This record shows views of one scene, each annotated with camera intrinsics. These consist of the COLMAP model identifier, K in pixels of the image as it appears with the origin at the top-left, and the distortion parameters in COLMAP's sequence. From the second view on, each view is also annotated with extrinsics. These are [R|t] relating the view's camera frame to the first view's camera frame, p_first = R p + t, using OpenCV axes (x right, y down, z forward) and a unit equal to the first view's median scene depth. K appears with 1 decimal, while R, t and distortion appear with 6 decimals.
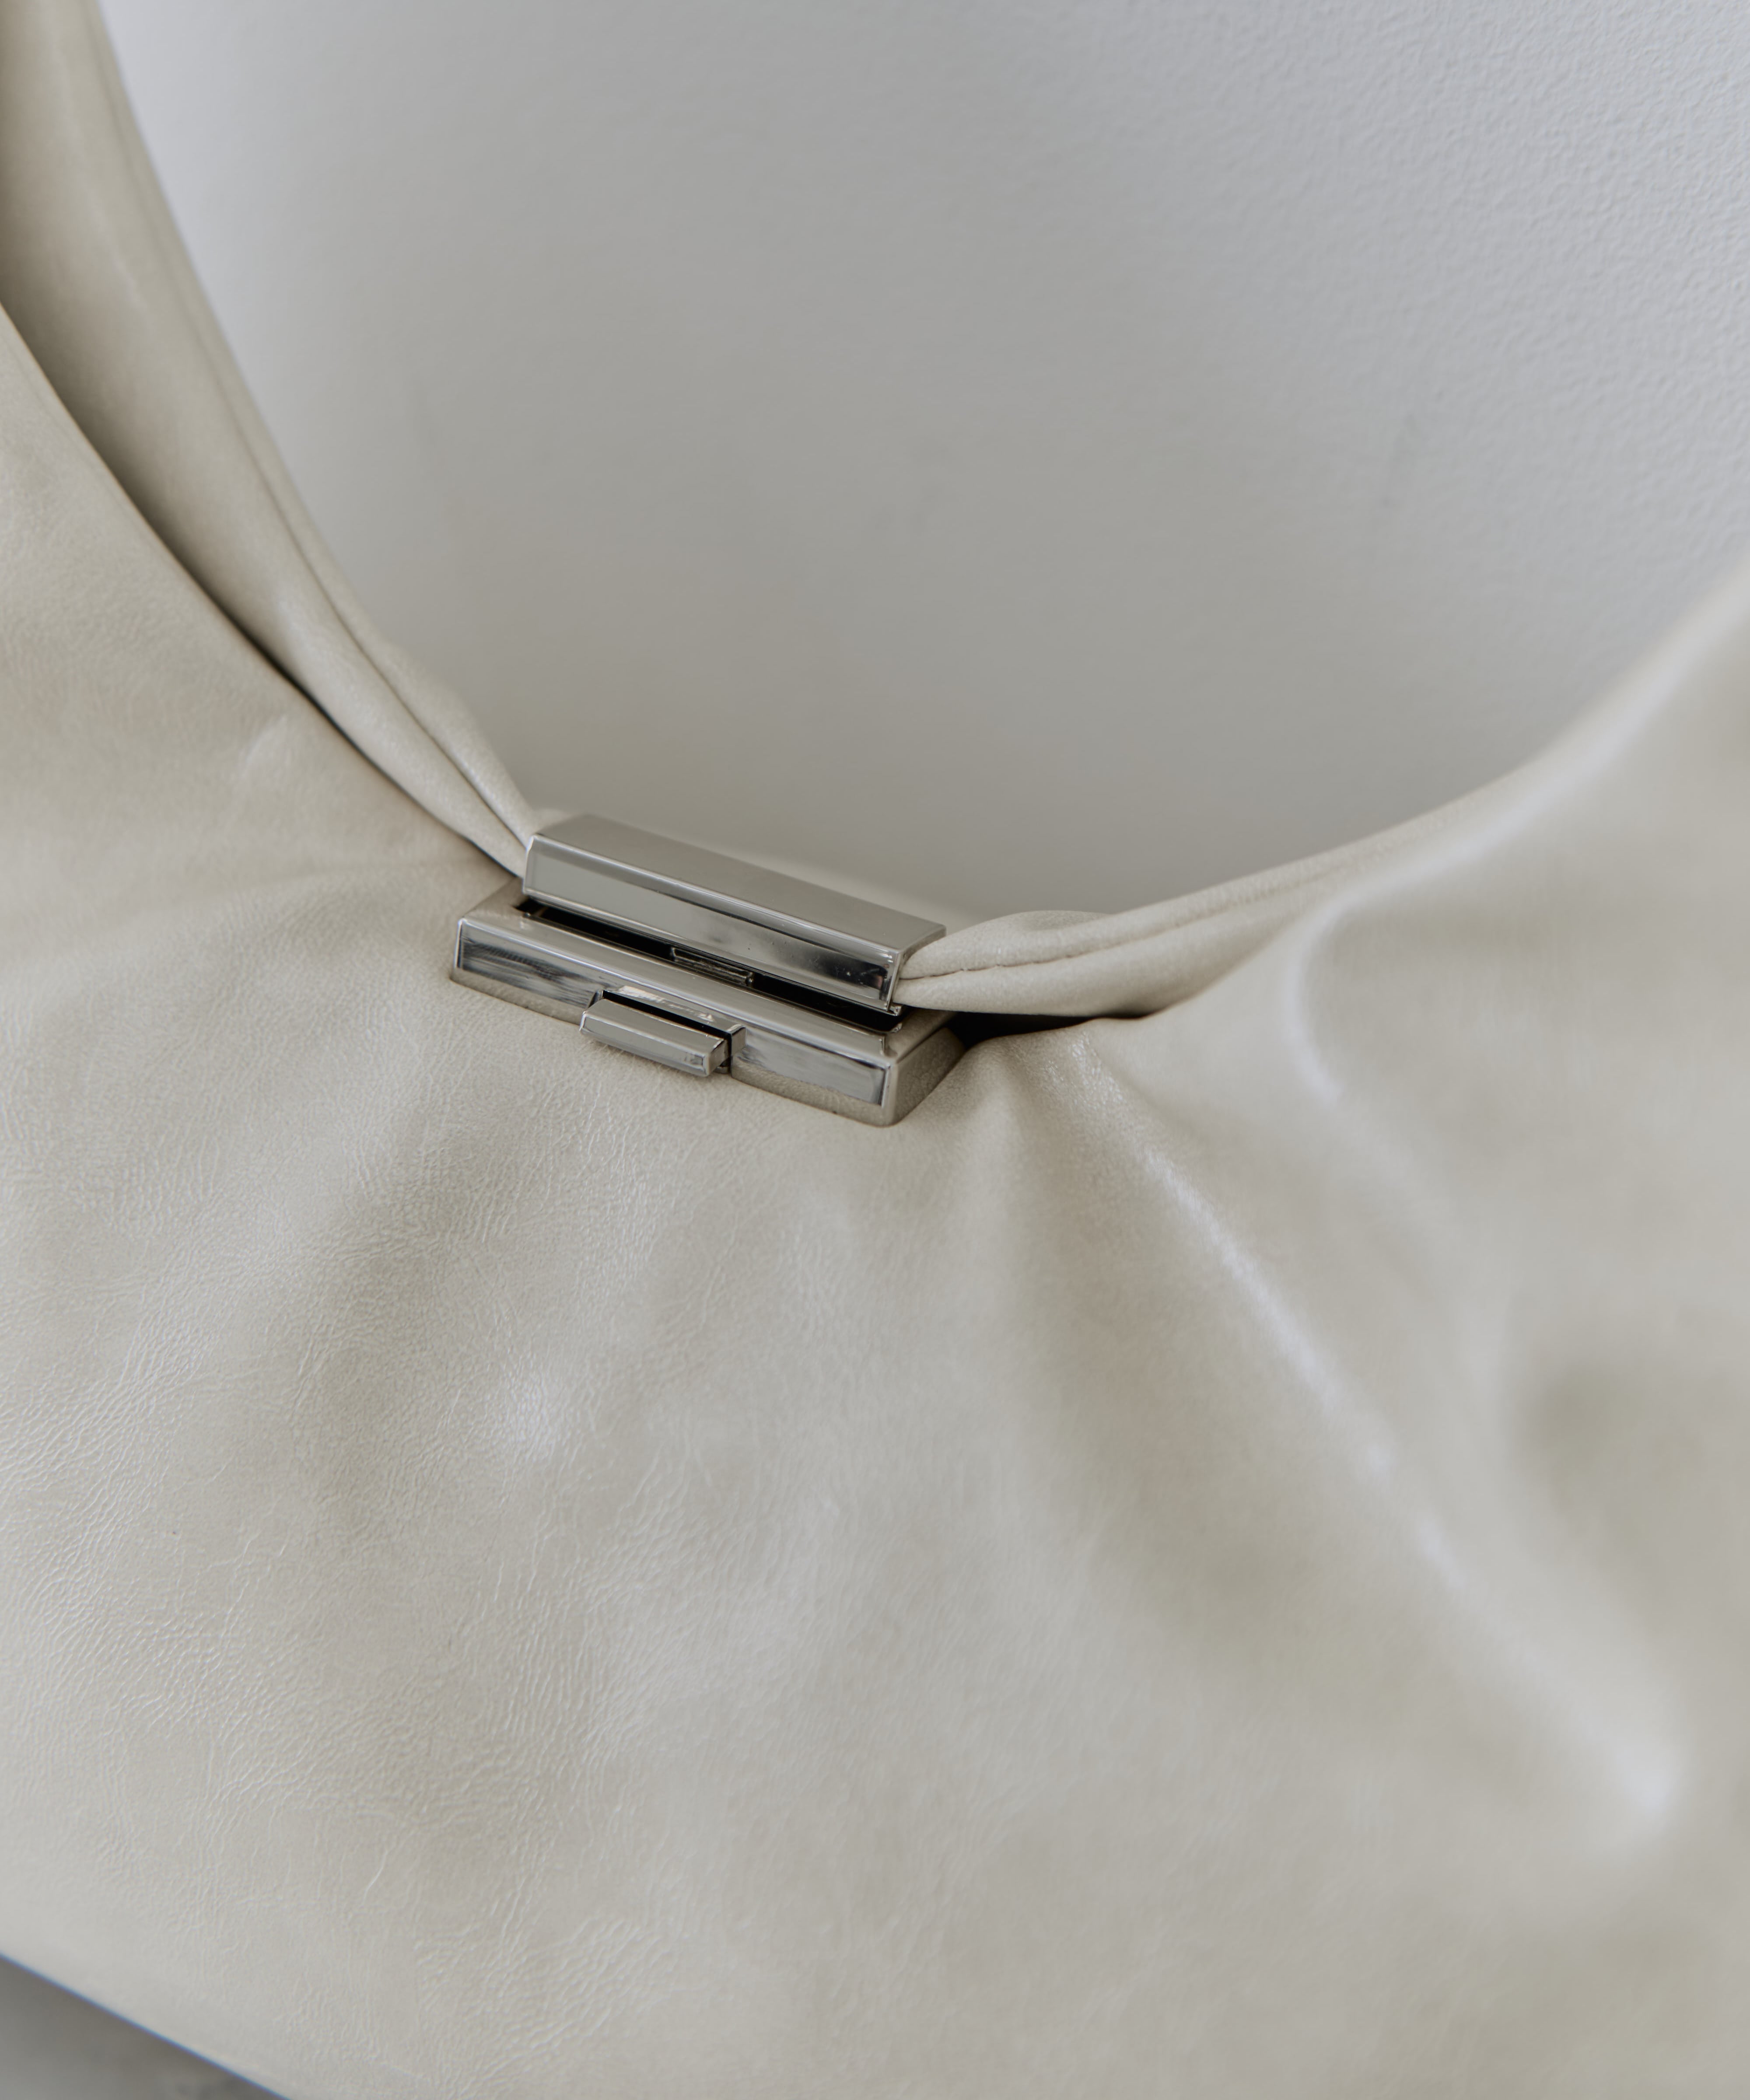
lens RADIAL K [[3865.6, 0, 875.0], [0, 3865.6, 1050.0], [0, 0, 1]] dist [-0.063849, -0.045064]
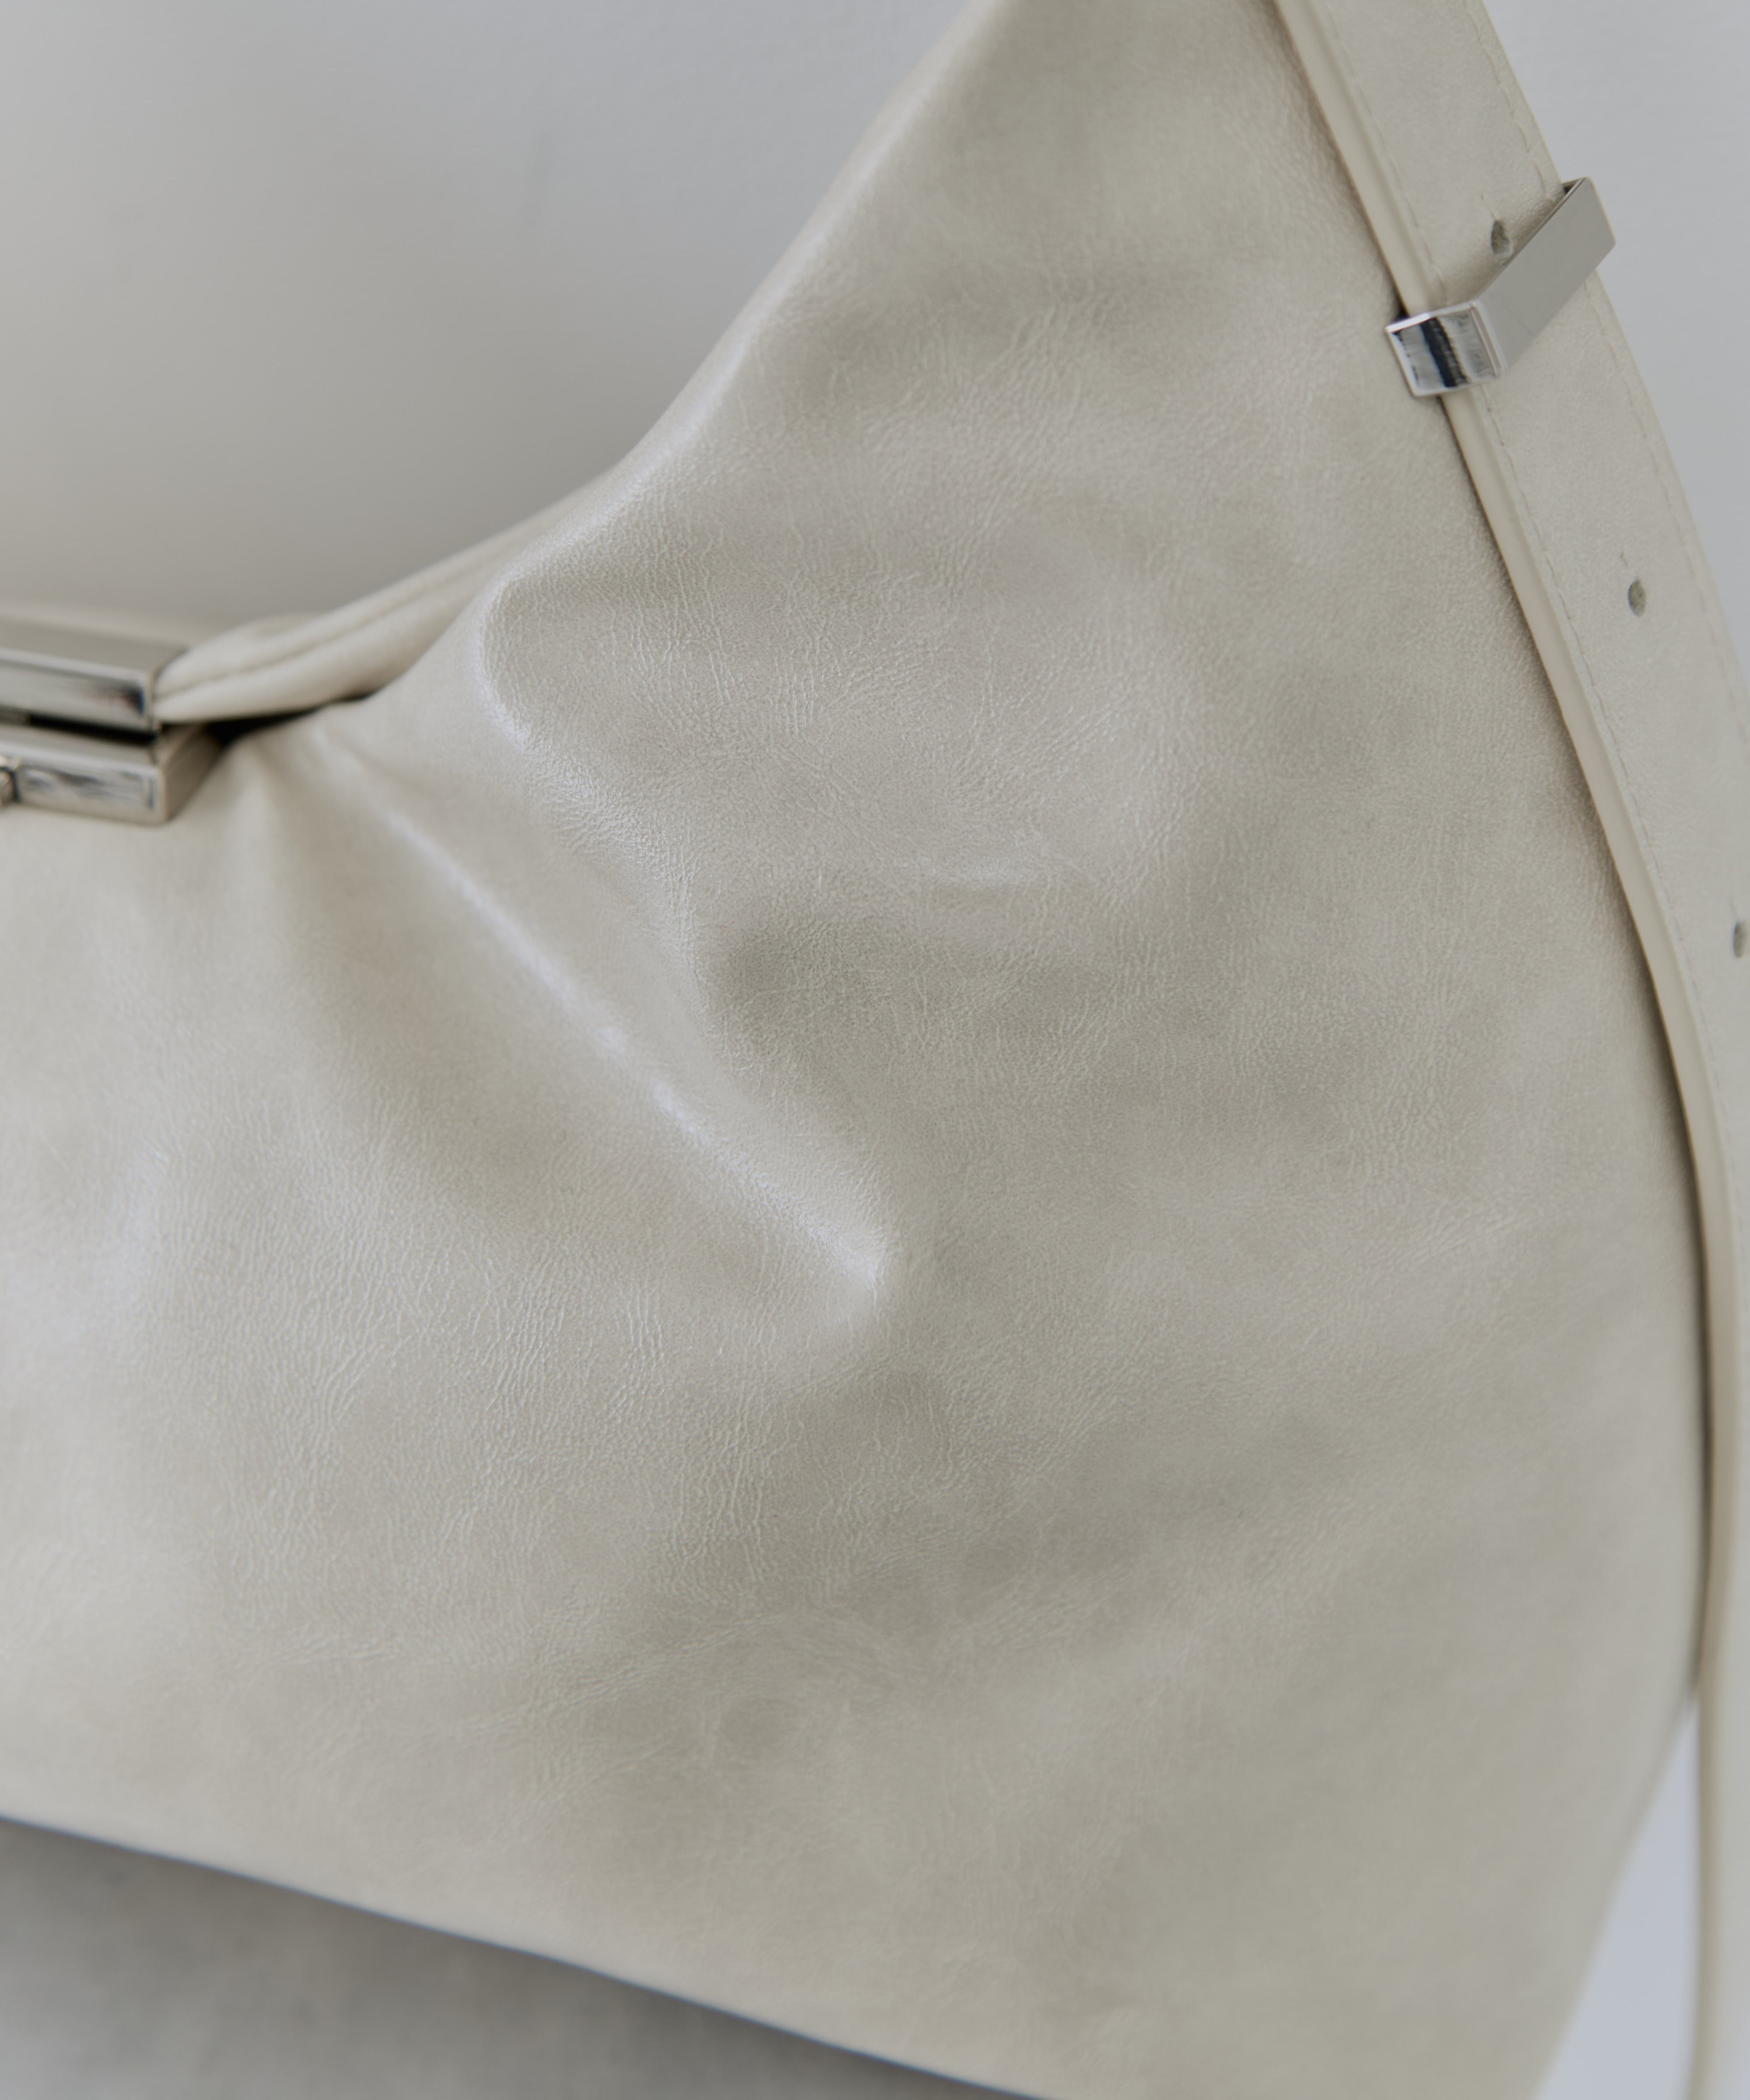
lens RADIAL K [[3865.6, 0, 875.0], [0, 3865.6, 1050.0], [0, 0, 1]] dist [-0.063849, -0.045064]
pose [[0.975045, -0.162891, 0.150847, 0.027023], [0.149851, 0.984212, 0.094184, 0.009148], [-0.163807, -0.069229, 0.984060, -0.170294]]
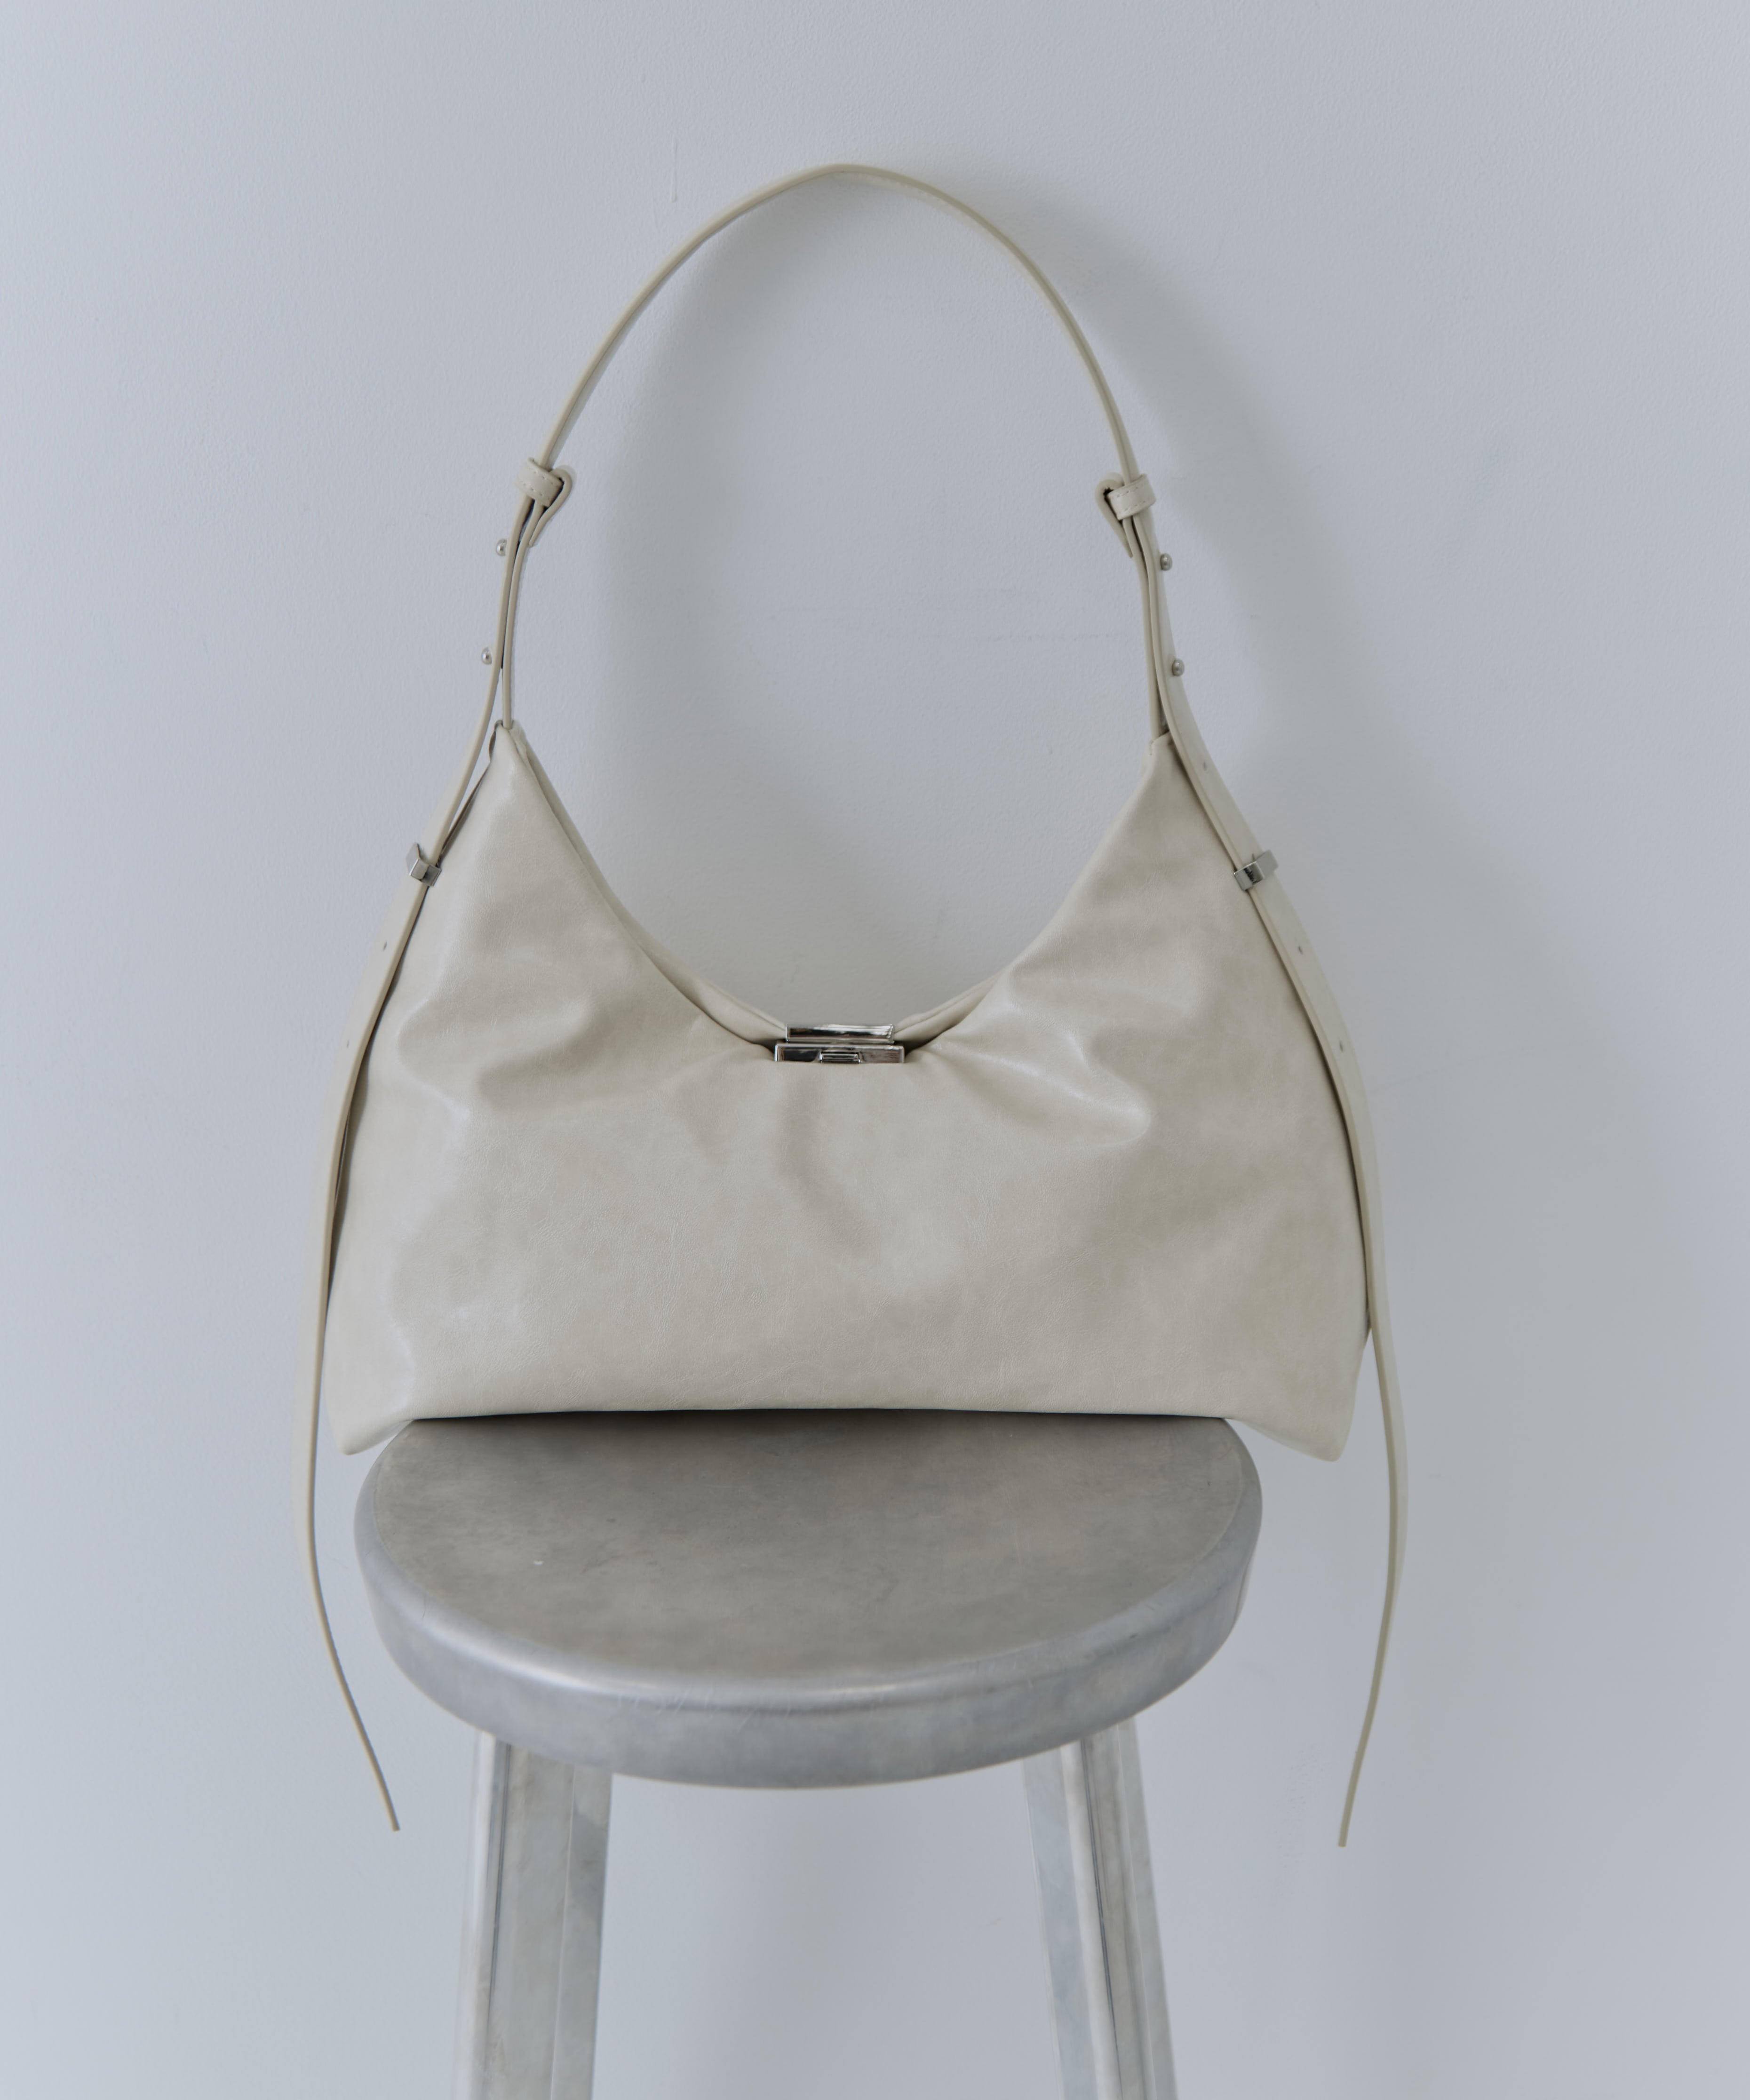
lens RADIAL K [[3865.6, 0, 875.0], [0, 3865.6, 1050.0], [0, 0, 1]] dist [-0.063849, -0.045064]
pose [[0.898843, -0.148220, 0.412447, -1.710618], [0.282536, 0.915389, -0.286768, 1.172935], [-0.335046, 0.374290, 0.864668, -2.516451]]
